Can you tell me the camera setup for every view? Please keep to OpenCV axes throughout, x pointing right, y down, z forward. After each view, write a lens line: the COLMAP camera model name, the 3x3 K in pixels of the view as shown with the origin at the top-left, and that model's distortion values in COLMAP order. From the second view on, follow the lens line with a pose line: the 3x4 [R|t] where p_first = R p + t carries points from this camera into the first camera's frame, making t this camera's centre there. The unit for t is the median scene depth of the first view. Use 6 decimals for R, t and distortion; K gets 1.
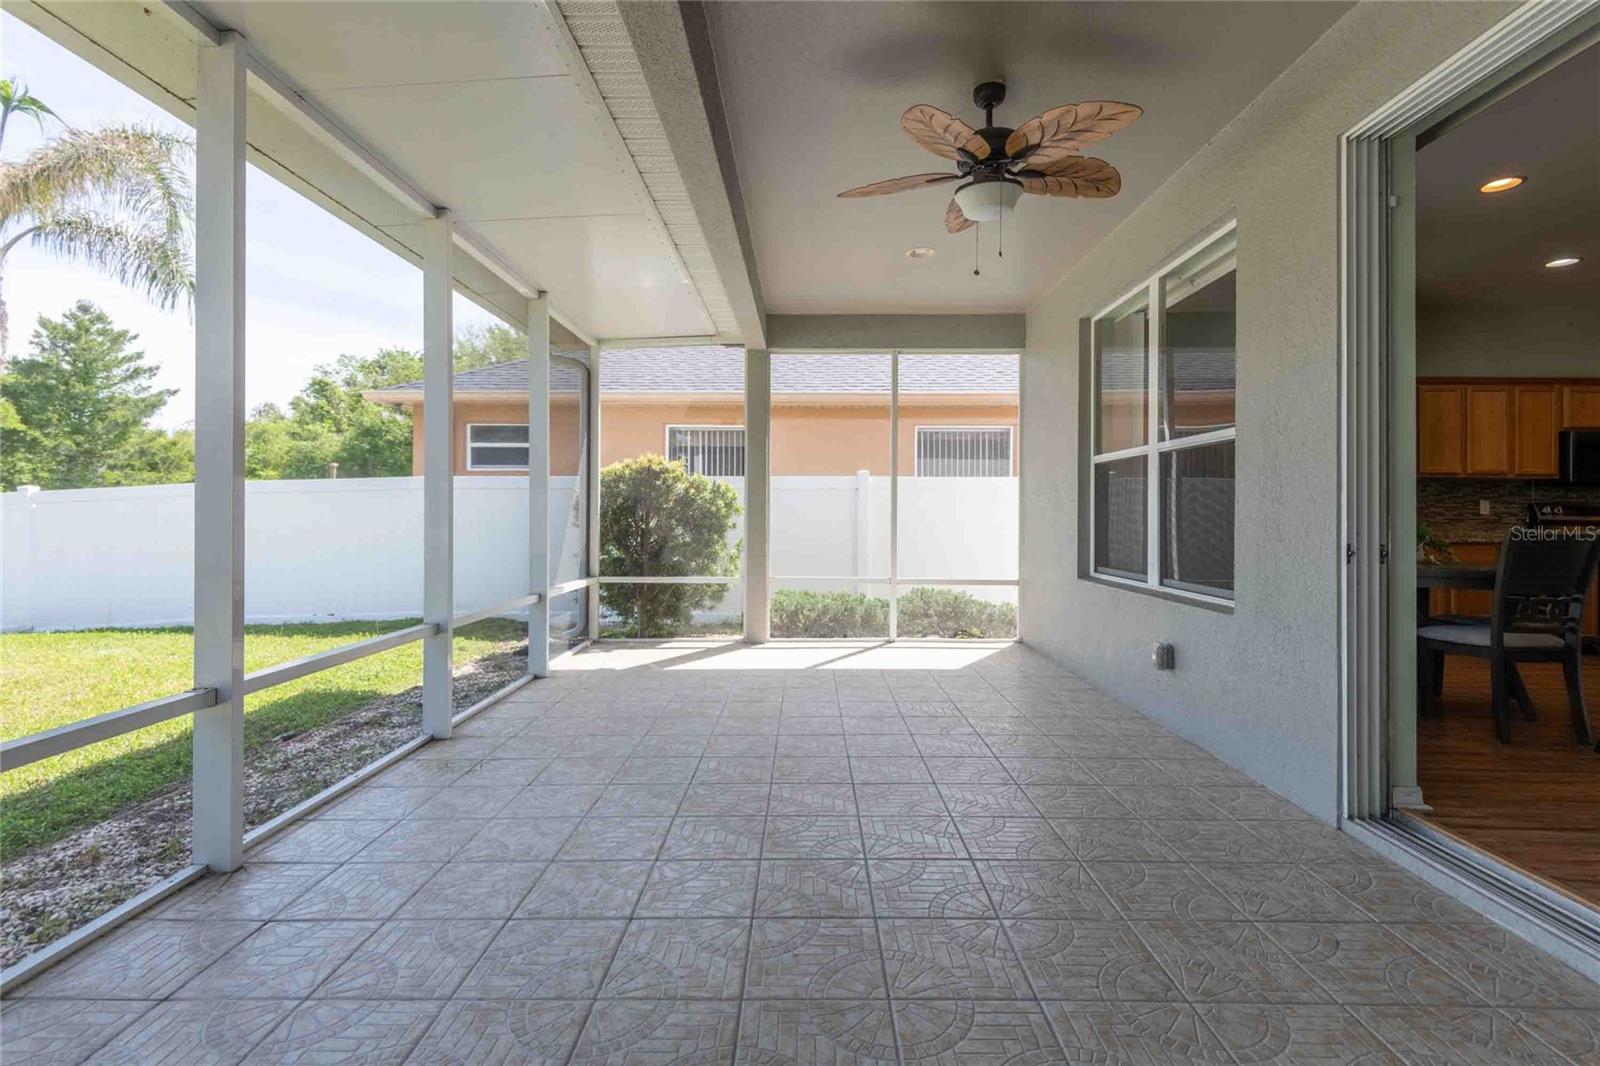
lens RADIAL K [[727.0, 0, 809.7], [0, 727.0, 509.2], [0, 0, 1]] dist [0.037442, -0.021323]
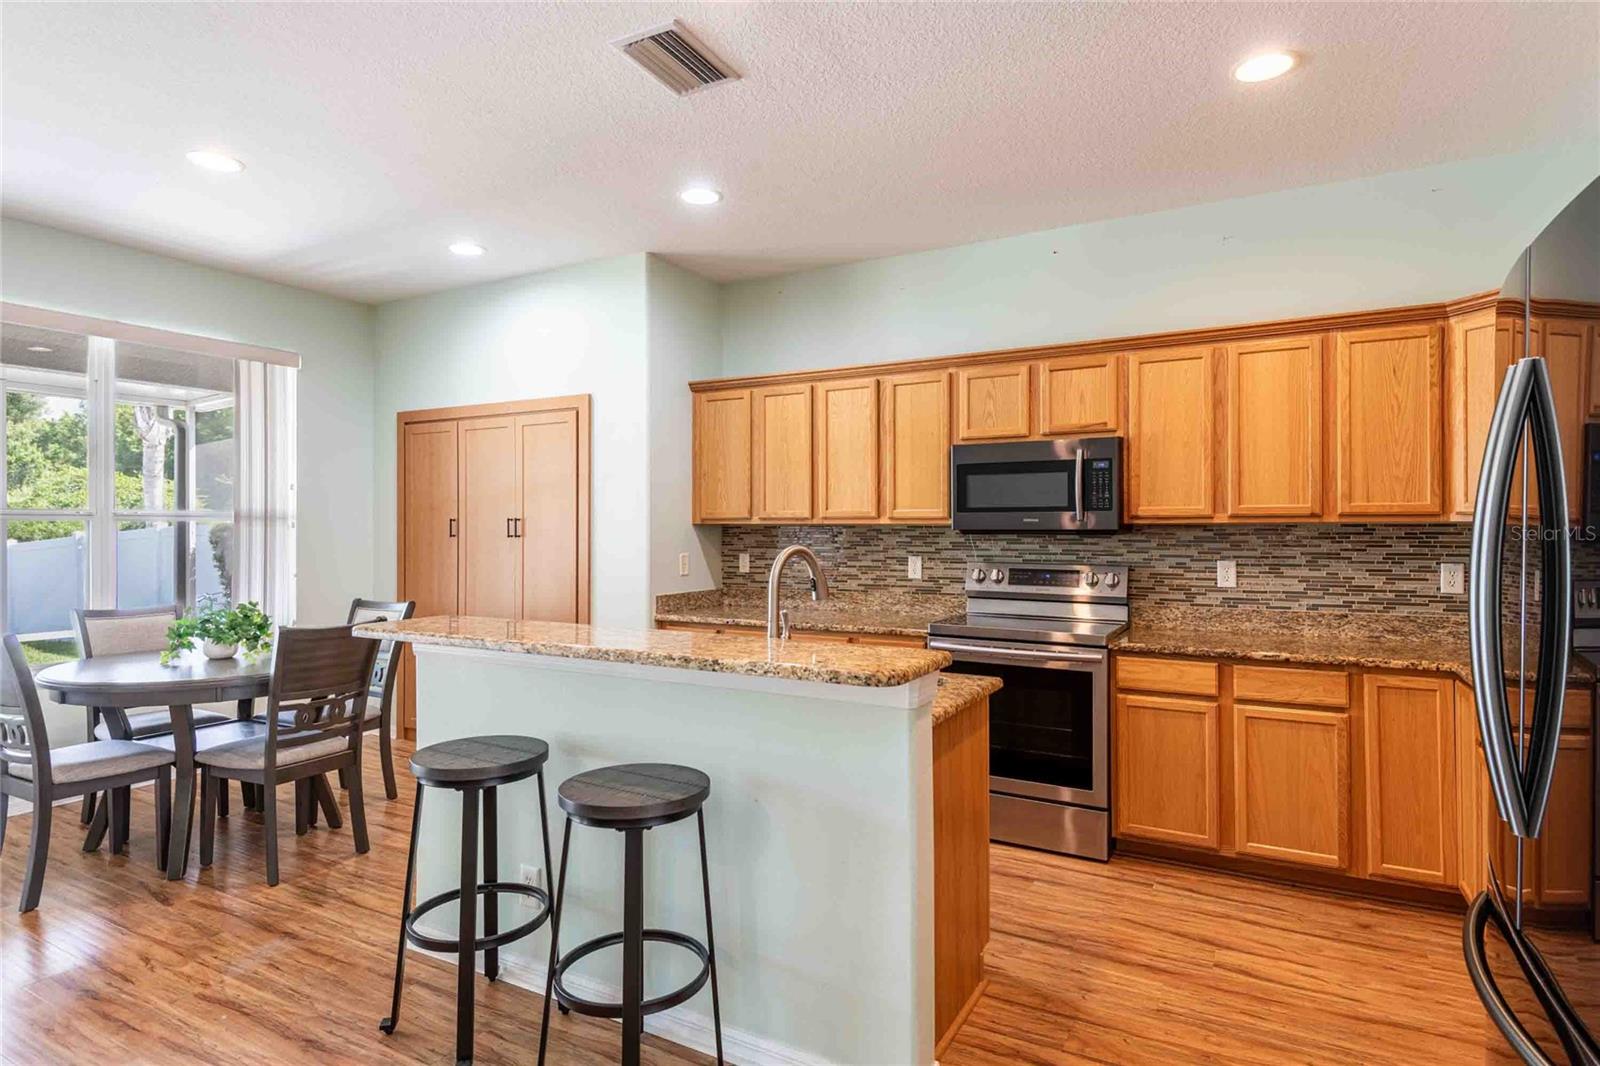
lens RADIAL K [[844.4, 0, 817.8], [0, 844.4, 519.7], [0, 0, 1]] dist [0.033988, -0.025914]
pose [[0.889089, -0.012058, -0.457576, 1.226857], [0.008826, 0.999919, -0.009199, -0.039489], [0.457650, 0.004140, 0.889123, 0.334120]]
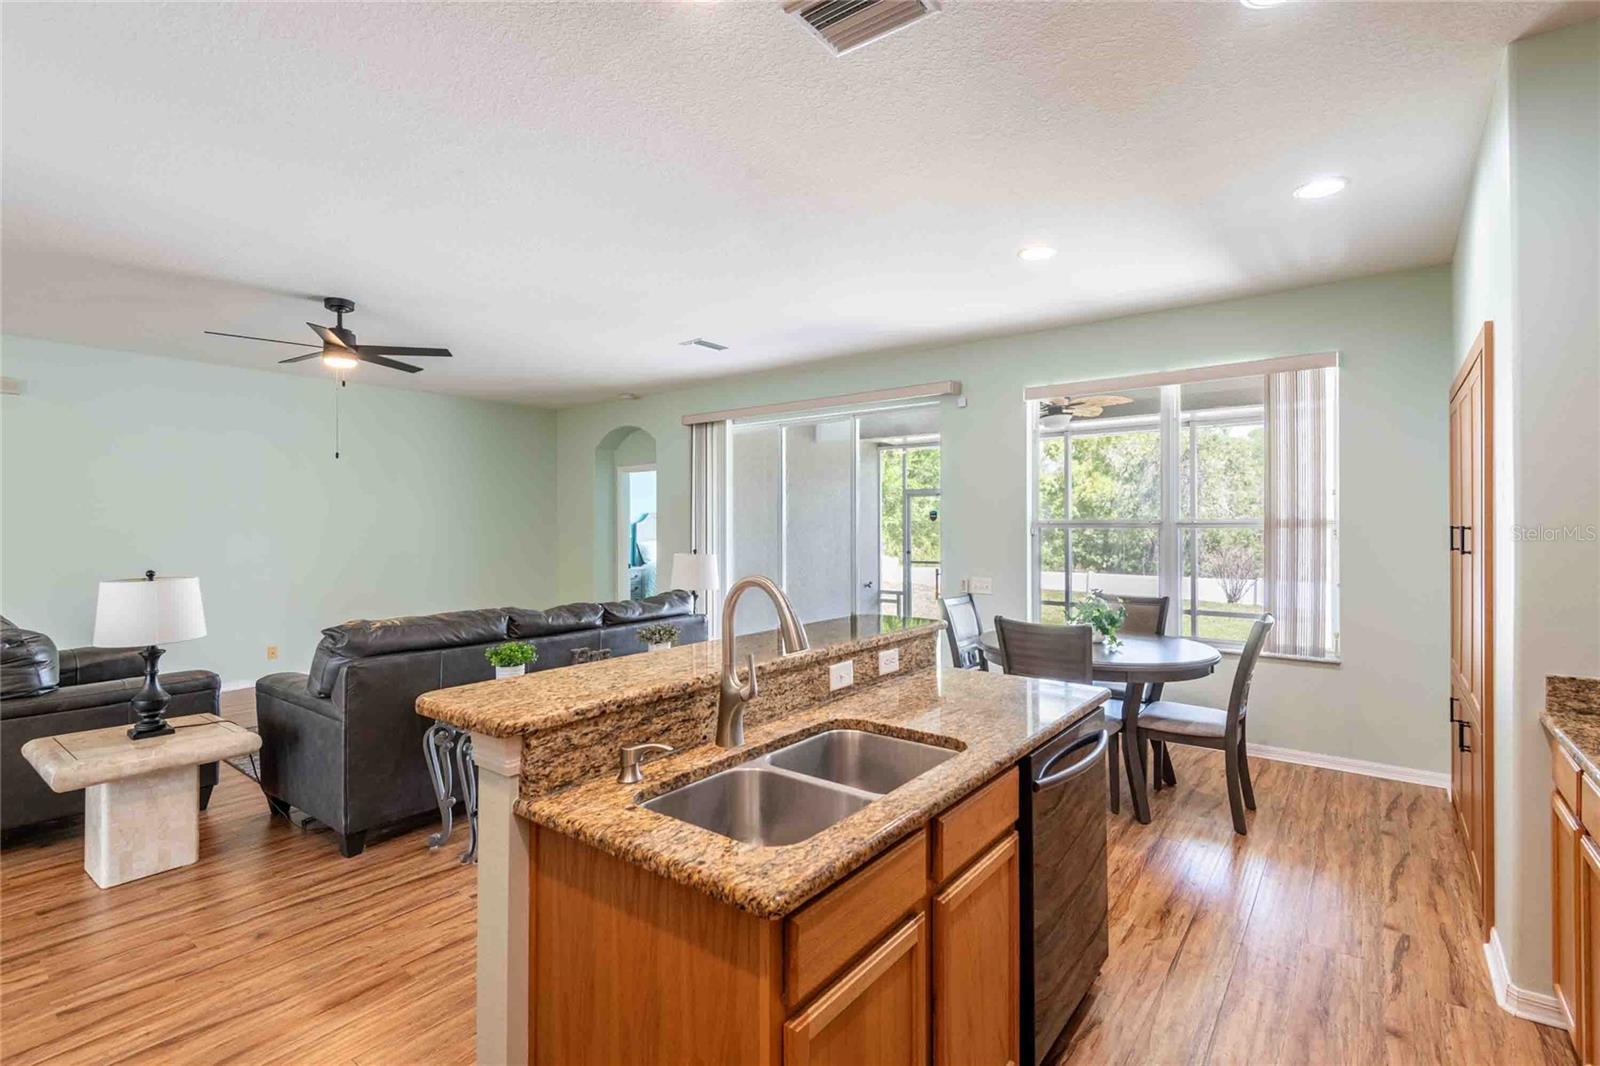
lens RADIAL K [[734.9, 0, 811.2], [0, 734.9, 527.4], [0, 0, 1]] dist [0.007023, -0.001484]
pose [[-0.603291, -0.005273, -0.797504, 1.233603], [-0.002299, 0.999985, -0.004874, -0.046504], [0.797518, -0.001107, -0.603294, 0.880986]]
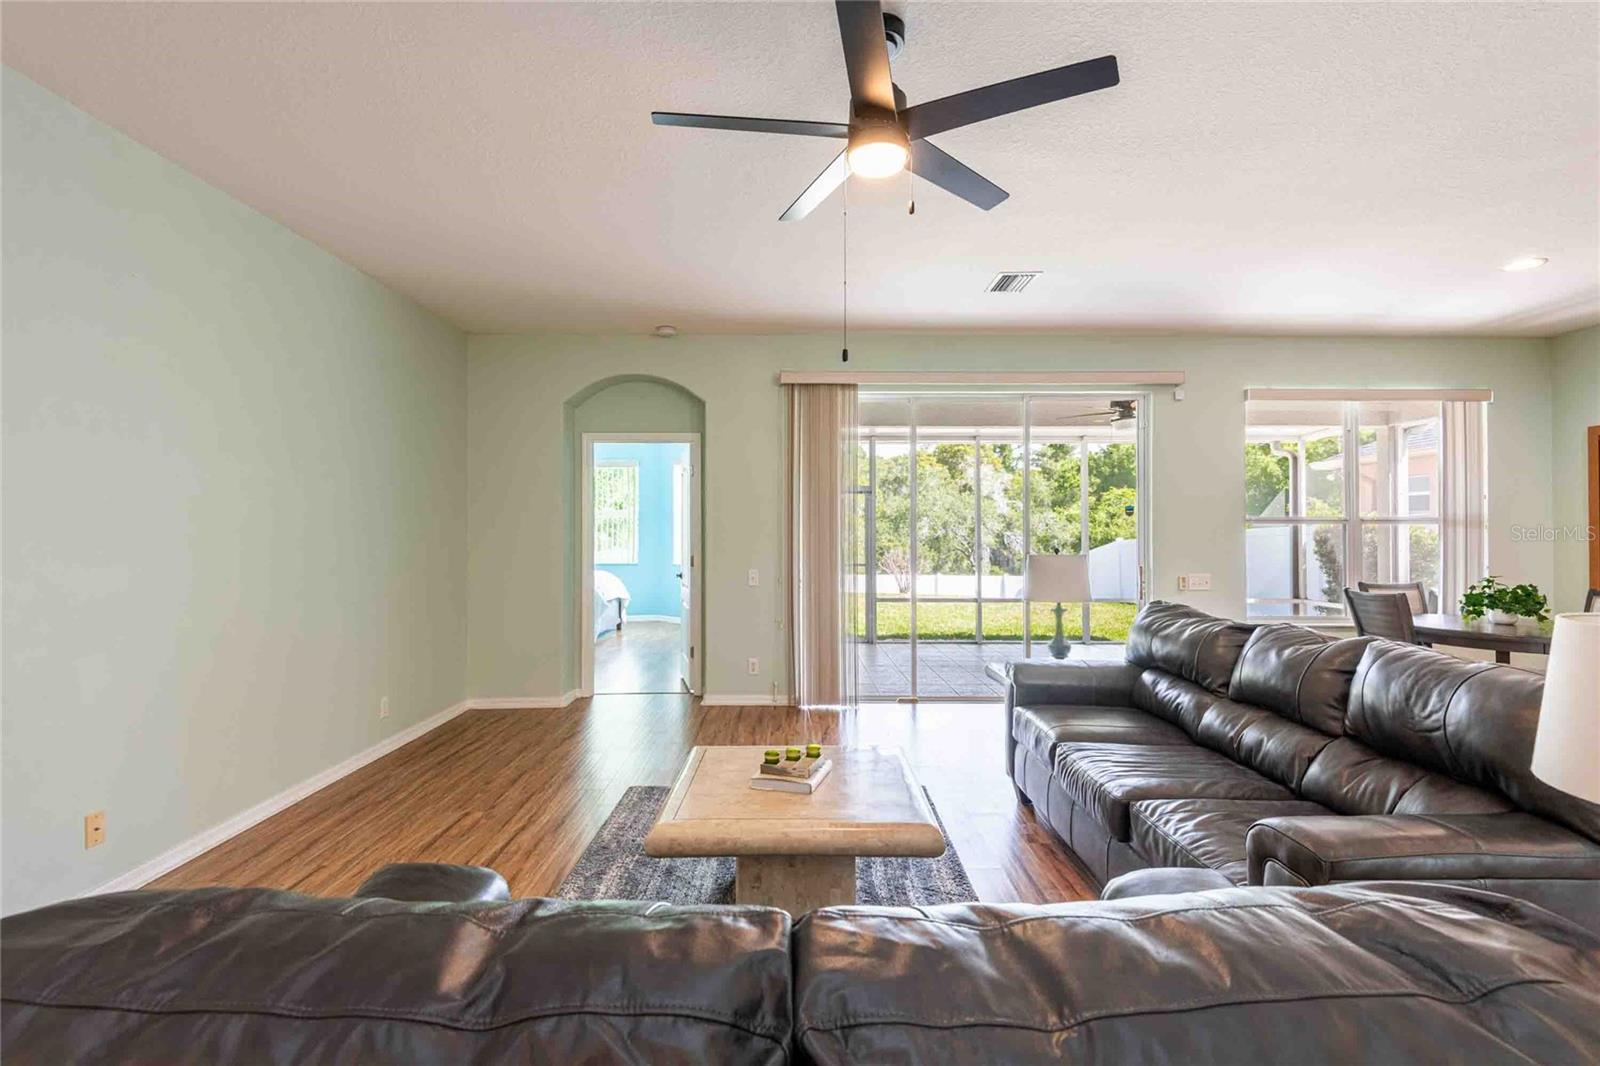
lens RADIAL K [[729.9, 0, 808.0], [0, 729.9, 524.7], [0, 0, 1]] dist [0.029321, -0.015112]
pose [[0.025544, -0.014398, -0.999570, 1.274175], [0.001628, 0.999896, -0.014361, -0.037824], [0.999672, -0.001260, 0.025565, -0.022574]]
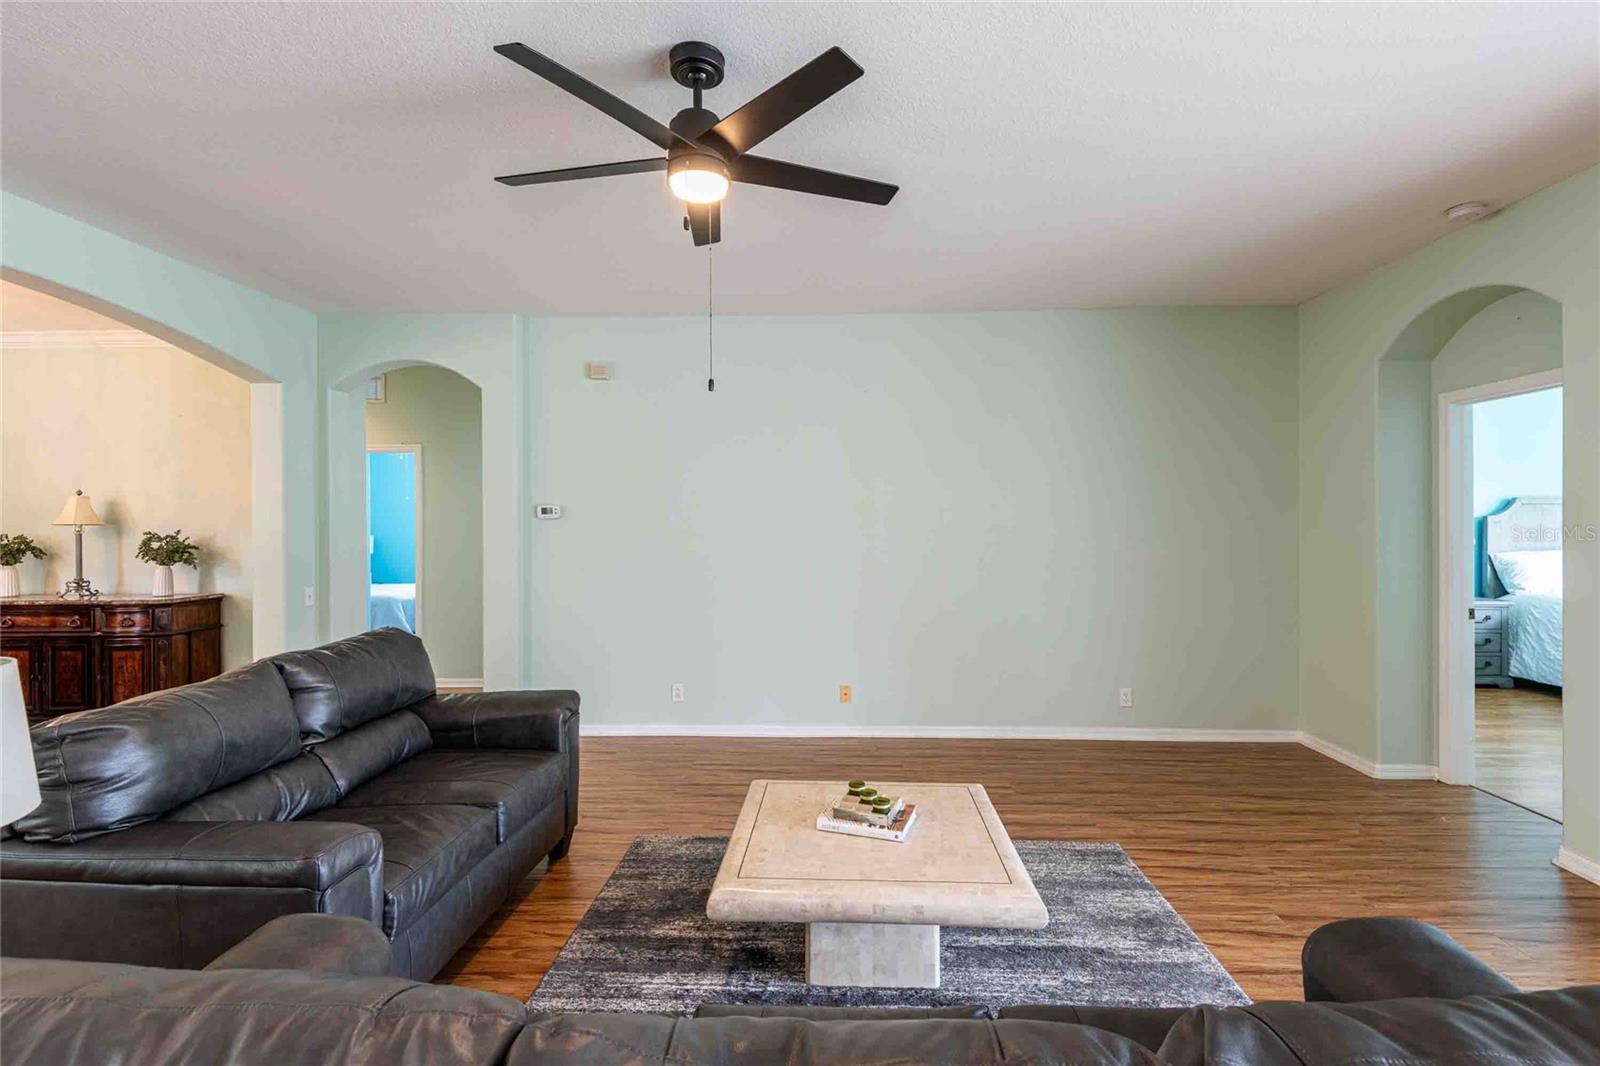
lens RADIAL K [[764.6, 0, 831.8], [0, 764.6, 522.0], [0, 0, 1]] dist [0.003591, 0.000314]
pose [[-0.999886, -0.004273, 0.014458, 0.843942], [-0.004239, 0.999988, 0.002416, -0.057701], [-0.014468, 0.002354, -0.999893, 0.399554]]
